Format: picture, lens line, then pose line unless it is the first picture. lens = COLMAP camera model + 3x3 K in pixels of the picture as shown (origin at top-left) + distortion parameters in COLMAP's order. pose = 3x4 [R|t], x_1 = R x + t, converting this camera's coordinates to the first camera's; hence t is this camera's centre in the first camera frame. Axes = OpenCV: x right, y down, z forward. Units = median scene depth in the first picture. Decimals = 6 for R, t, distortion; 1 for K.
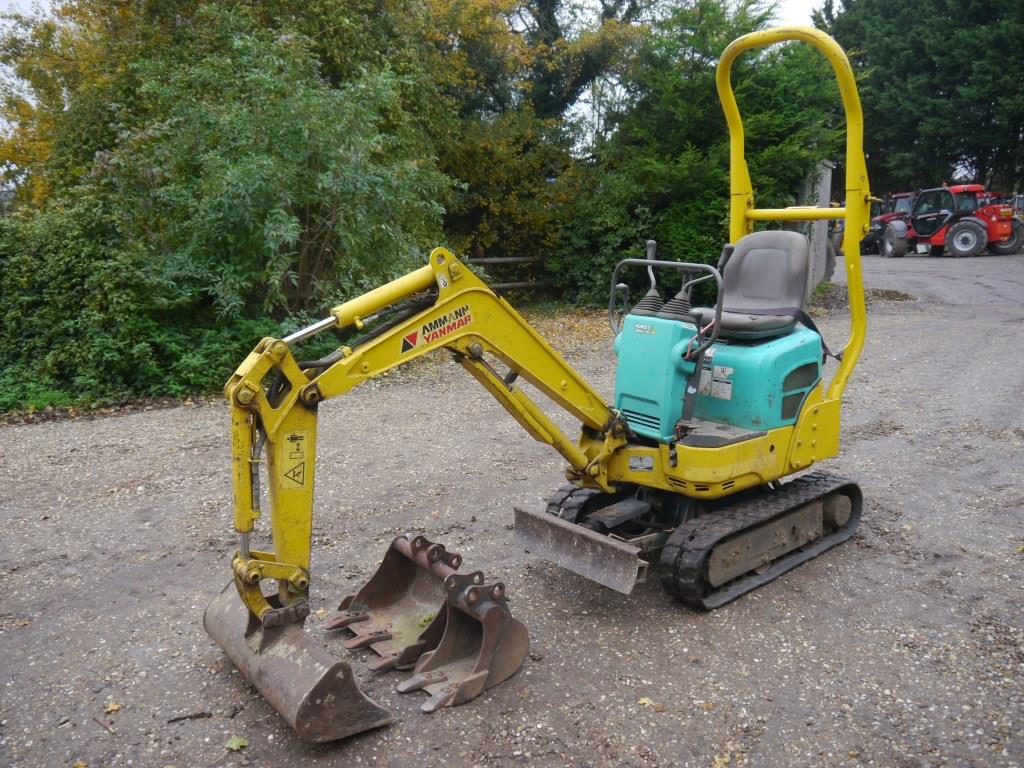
lens RADIAL K [[868.0, 0, 507.7], [0, 868.0, 381.6], [0, 0, 1]] dist [-0.033504, -0.006860]
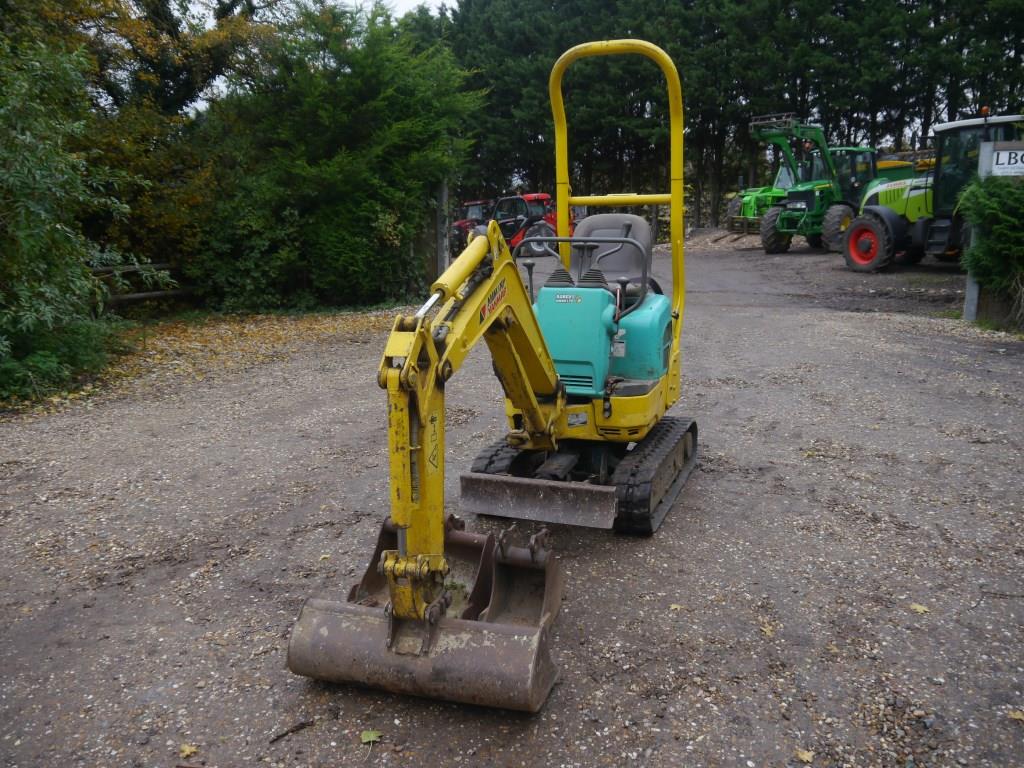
lens RADIAL K [[868.0, 0, 506.8], [0, 868.0, 393.2], [0, 0, 1]] dist [-0.033504, -0.006860]
pose [[0.867236, -0.093938, 0.488955, -0.136522], [0.094006, 0.995271, 0.024478, 0.007409], [-0.488942, 0.024737, 0.871965, 0.018591]]
